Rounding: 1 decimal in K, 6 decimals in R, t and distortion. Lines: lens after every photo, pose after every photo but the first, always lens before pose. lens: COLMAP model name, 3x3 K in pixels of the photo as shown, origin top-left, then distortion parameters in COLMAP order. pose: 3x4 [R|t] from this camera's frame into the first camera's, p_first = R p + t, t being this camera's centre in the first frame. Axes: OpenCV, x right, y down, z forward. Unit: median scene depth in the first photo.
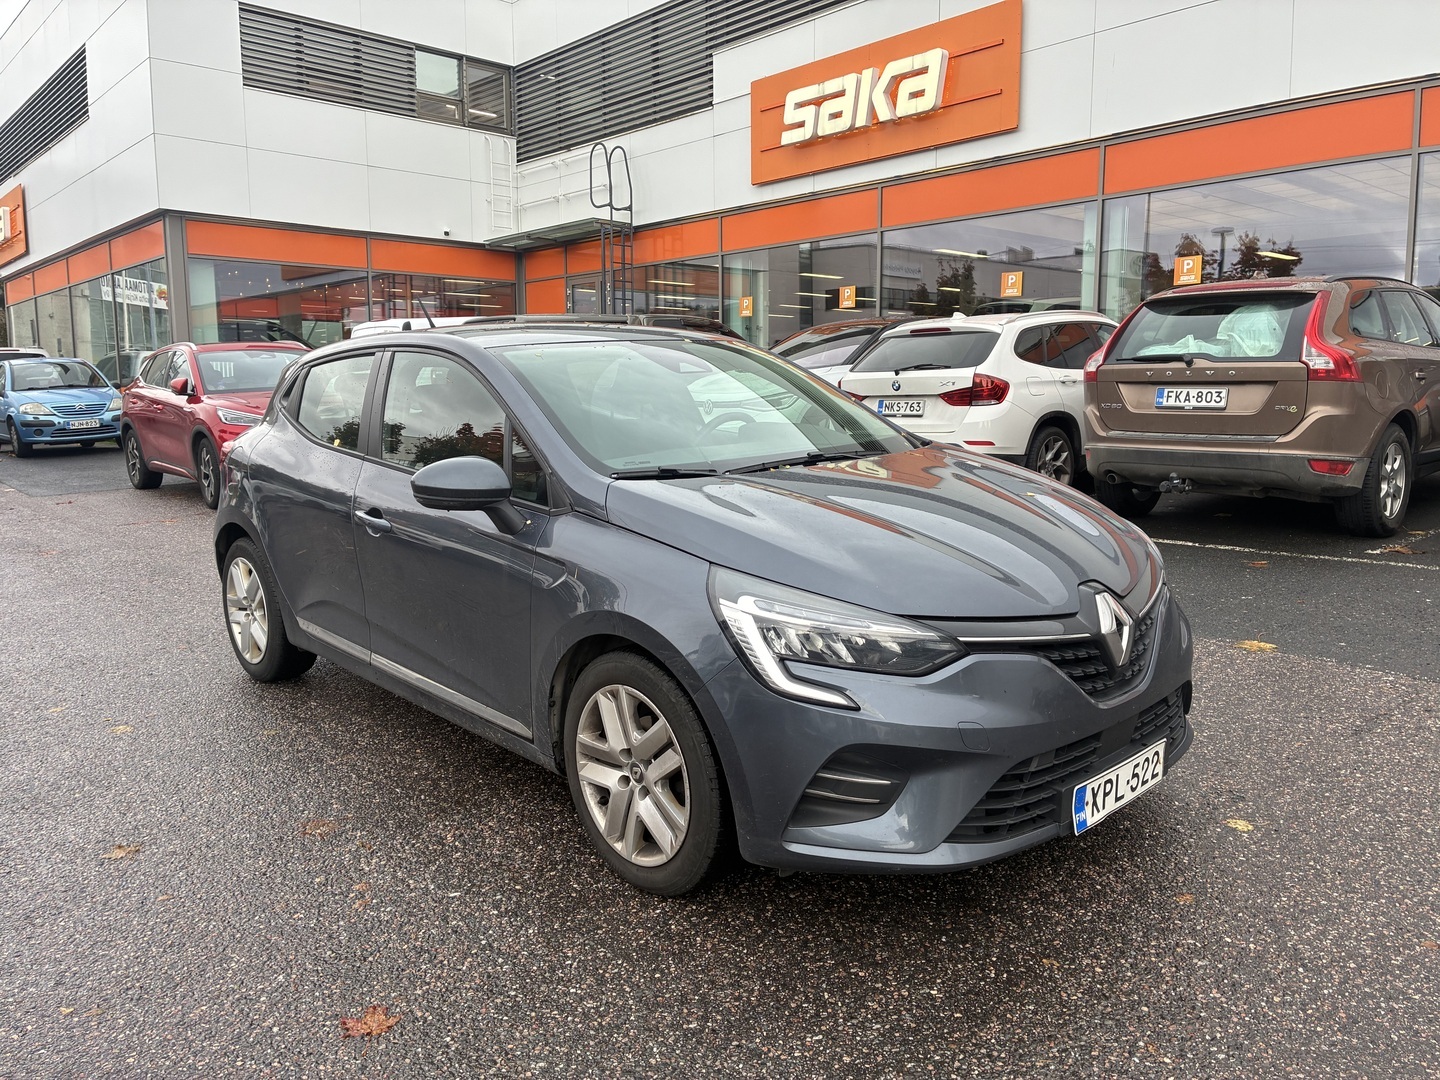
lens RADIAL K [[1086.7, 0, 719.0], [0, 1086.7, 538.7], [0, 0, 1]] dist [-0.007096, -0.002178]
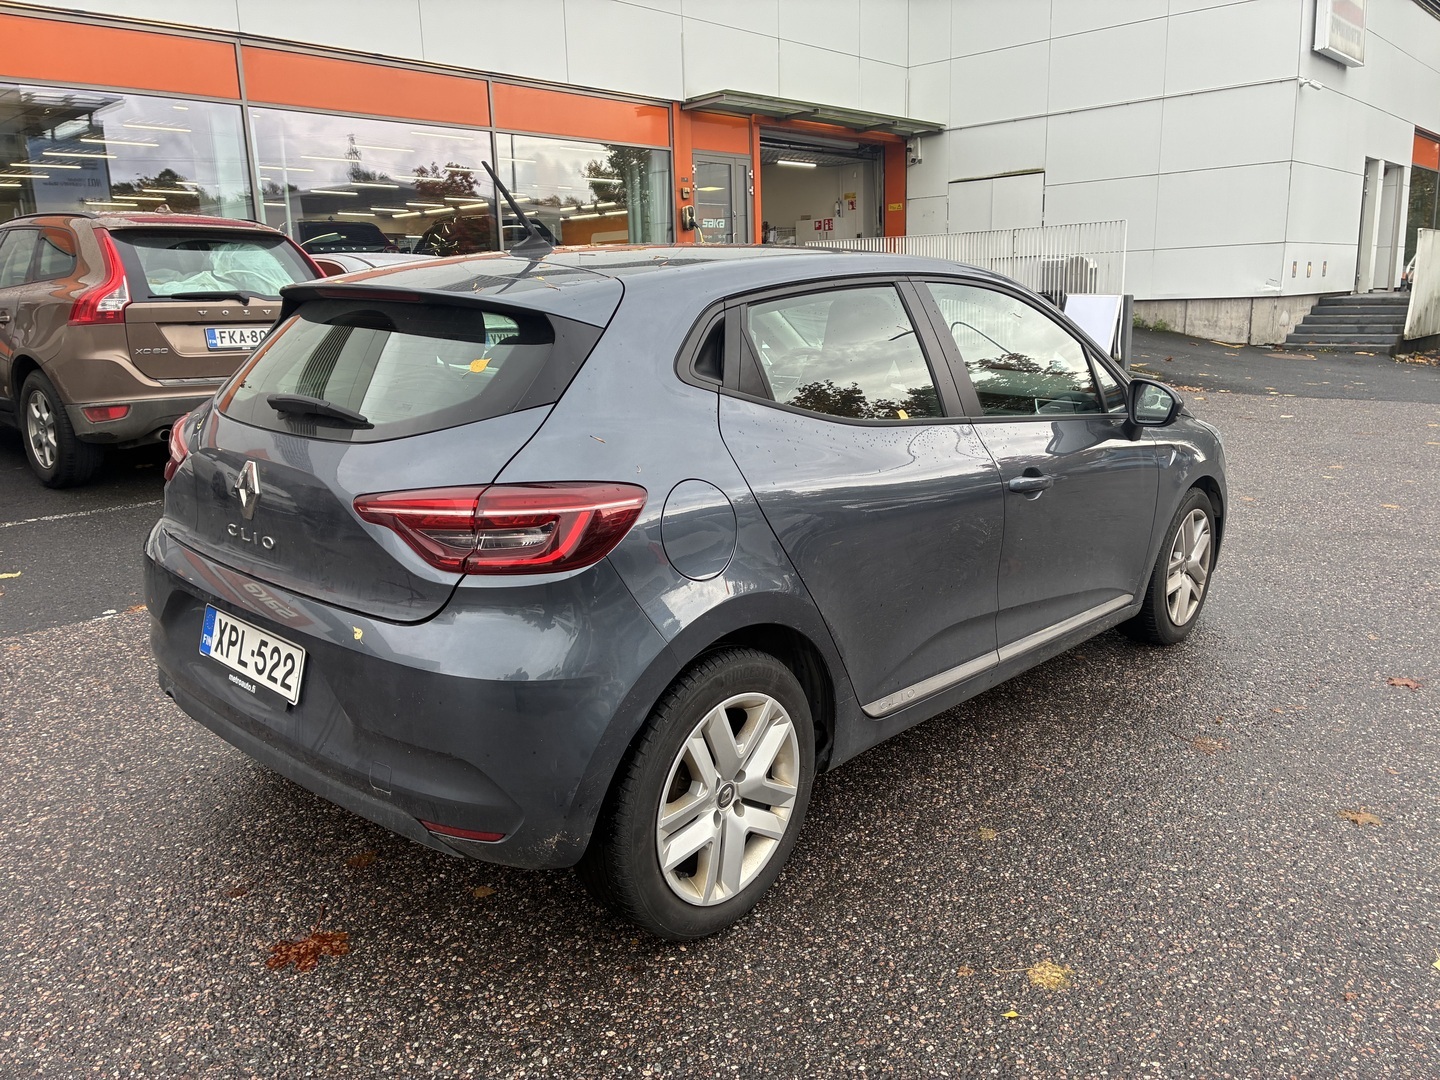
lens RADIAL K [[1086.7, 0, 718.7], [0, 1086.7, 539.9], [0, 0, 1]] dist [-0.007096, -0.002178]
pose [[-0.086388, -0.207797, 0.974350, -0.584849], [0.154798, 0.963328, 0.219171, -0.102577], [-0.984162, 0.169761, -0.051053, 0.661854]]
